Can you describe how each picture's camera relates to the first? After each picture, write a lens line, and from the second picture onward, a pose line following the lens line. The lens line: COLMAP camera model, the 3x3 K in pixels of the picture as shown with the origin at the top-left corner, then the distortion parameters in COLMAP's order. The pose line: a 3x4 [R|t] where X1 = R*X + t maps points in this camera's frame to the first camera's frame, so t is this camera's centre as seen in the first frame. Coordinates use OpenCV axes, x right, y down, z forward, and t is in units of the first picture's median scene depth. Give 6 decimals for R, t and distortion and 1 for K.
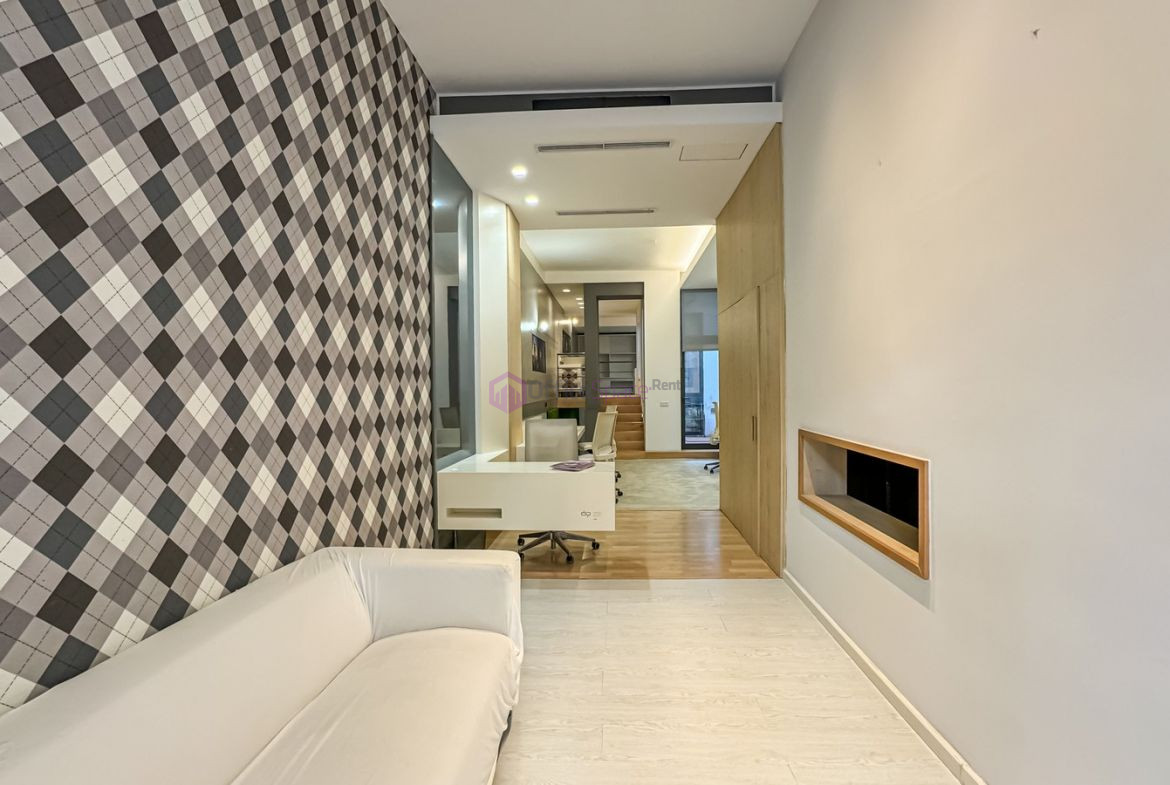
lens RADIAL K [[500.8, 0, 588.2], [0, 500.8, 399.2], [0, 0, 1]] dist [-0.011516, 0.004896]
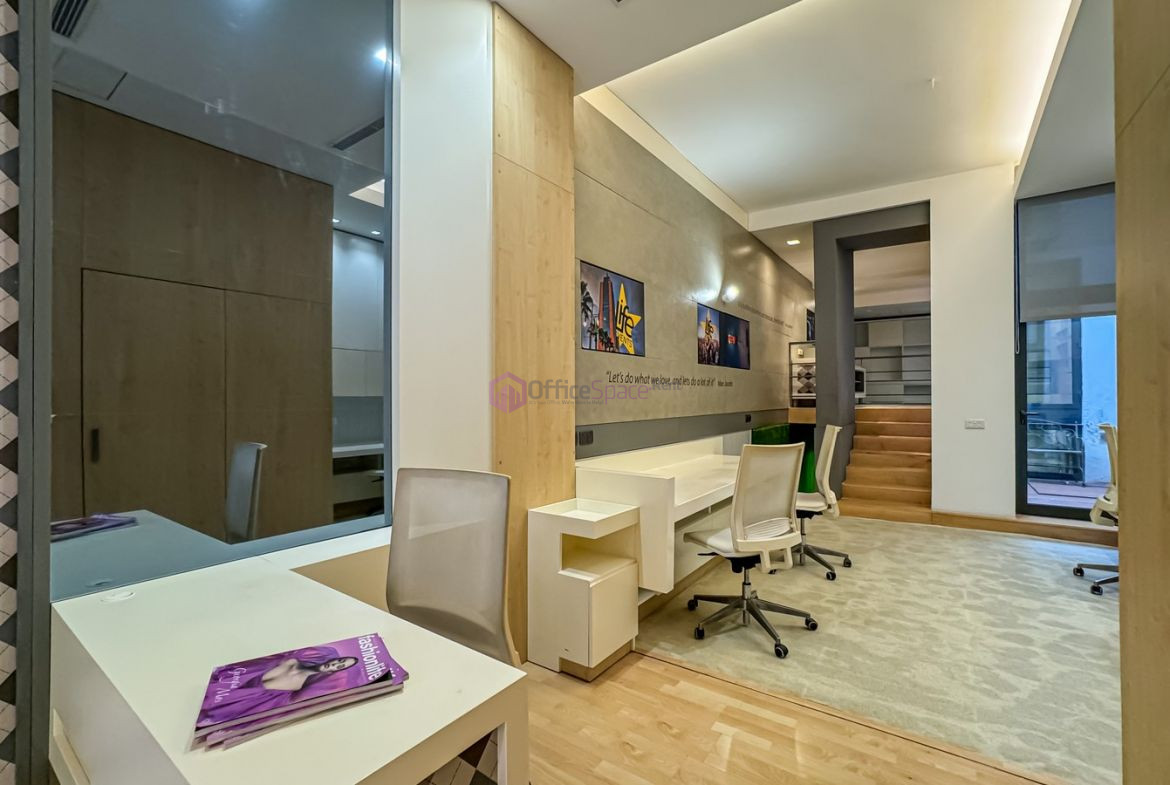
lens RADIAL K [[500.8, 0, 600.7], [0, 500.8, 396.1], [0, 0, 1]] dist [-0.011516, 0.004896]
pose [[0.850345, 0.006257, -0.526188, 0.089950], [-0.016795, 0.999743, -0.015253, -0.004444], [0.525957, 0.021808, 0.850231, 0.337483]]
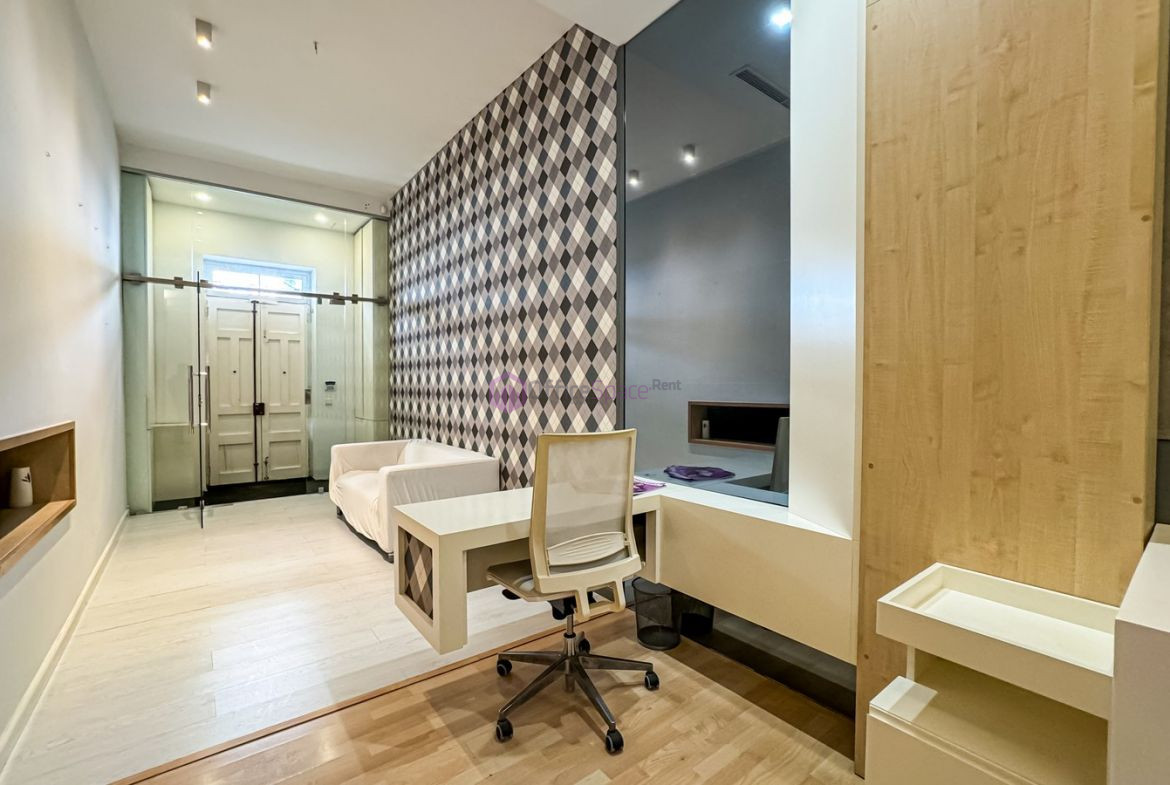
lens RADIAL K [[500.8, 0, 574.9], [0, 500.8, 393.6], [0, 0, 1]] dist [-0.011516, 0.004896]
pose [[-0.765269, 0.024327, -0.643251, 0.099029], [-0.007922, 0.998854, 0.047201, -0.005417], [0.643662, 0.041217, -0.764199, 0.552557]]
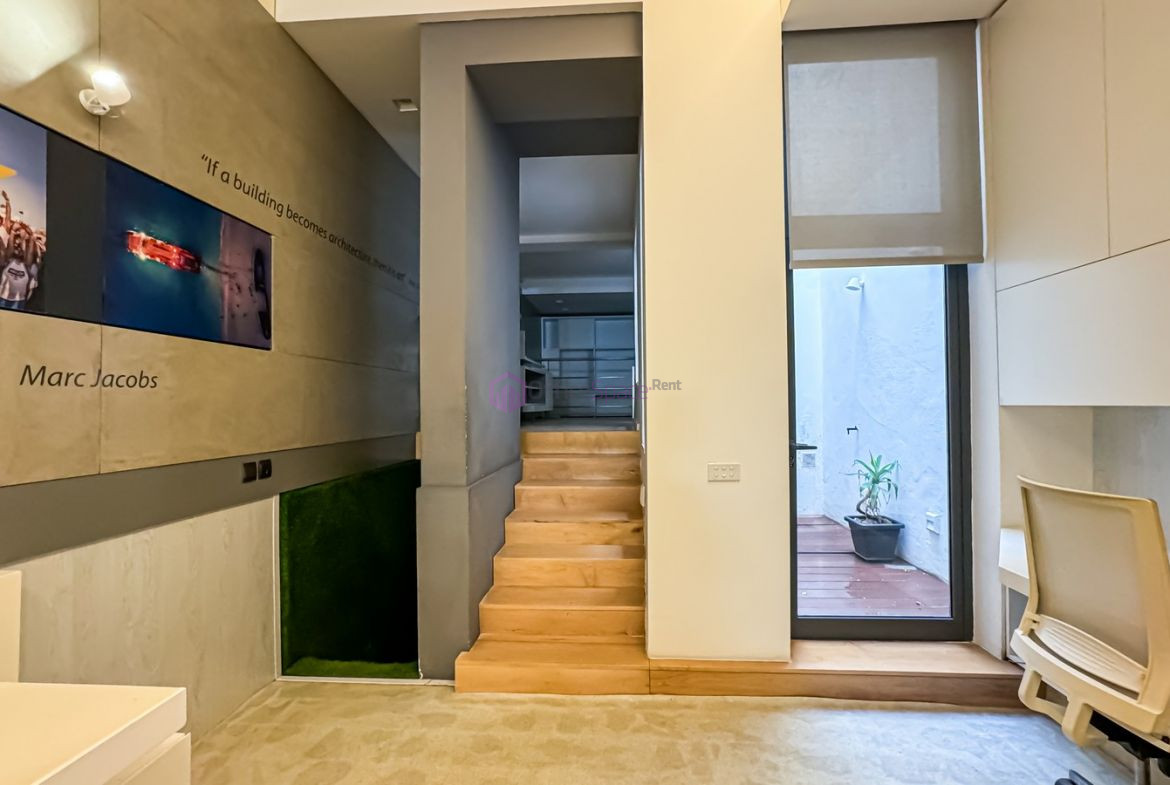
lens RADIAL K [[500.8, 0, 585.4], [0, 500.8, 397.8], [0, 0, 1]] dist [-0.011516, 0.004896]
pose [[0.999623, 0.002343, -0.027356, 0.086481], [-0.003375, 0.999281, -0.037751, -0.016696], [0.027248, 0.037829, 0.998913, 0.718245]]
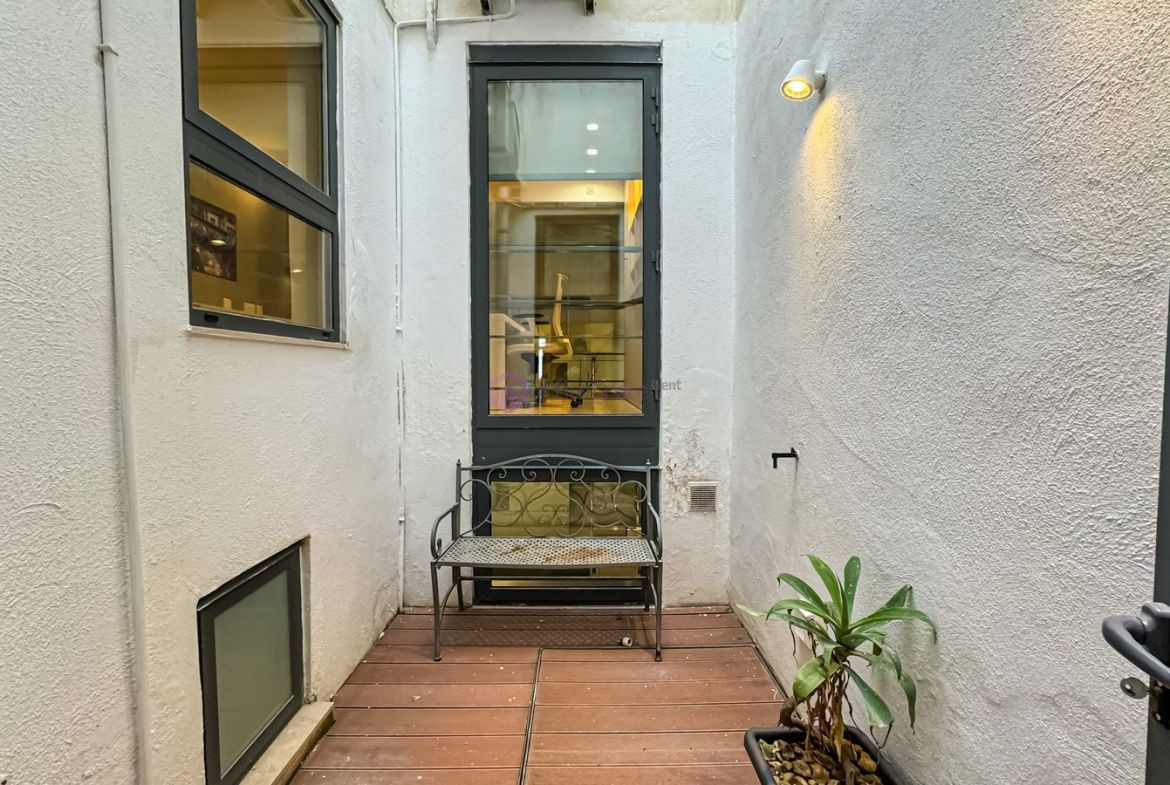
lens RADIAL K [[500.8, 0, 584.7], [0, 500.8, 393.5], [0, 0, 1]] dist [-0.011516, 0.004896]
pose [[0.998473, 0.011497, 0.054039, 0.240515], [-0.012427, 0.999780, 0.016916, -0.032207], [-0.053833, -0.017561, 0.998396, 1.014174]]
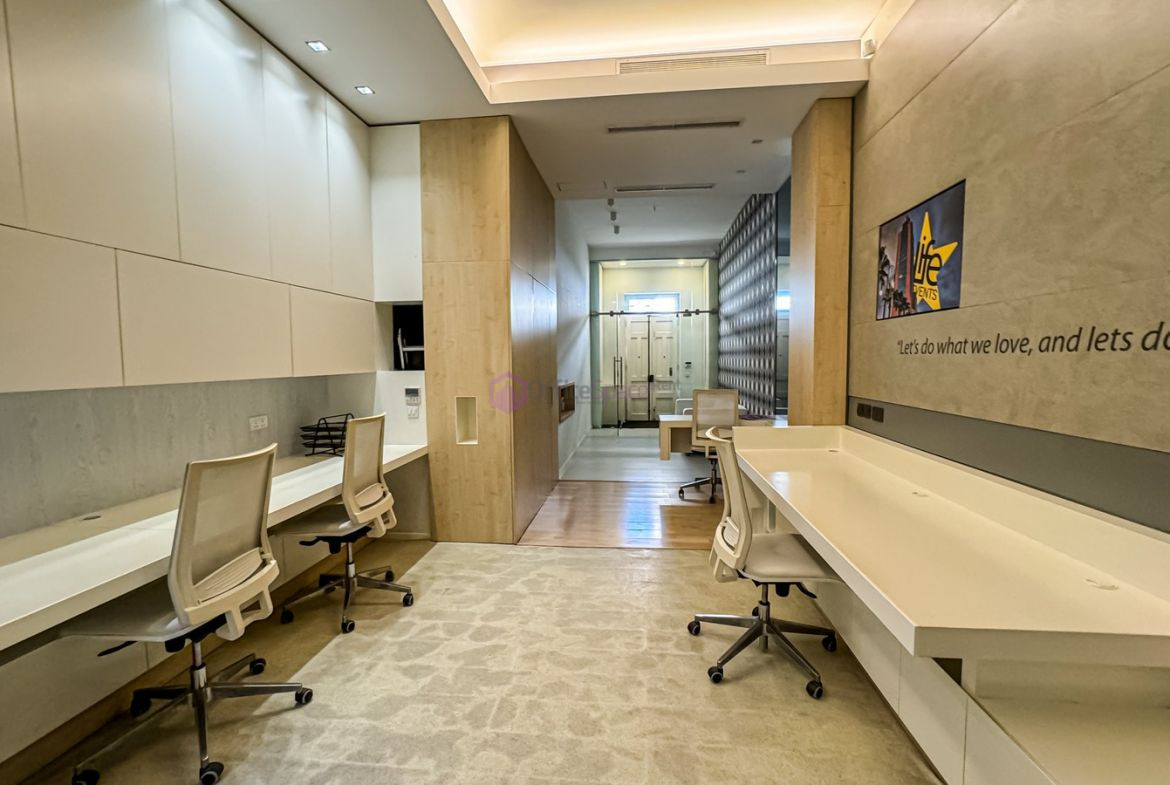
lens RADIAL K [[500.8, 0, 582.2], [0, 500.8, 389.0], [0, 0, 1]] dist [-0.011516, 0.004896]
pose [[-0.997522, 0.018474, 0.067891, 0.069623], [0.024209, 0.996117, 0.084646, -0.029236], [-0.066064, 0.086080, -0.994095, 0.956381]]
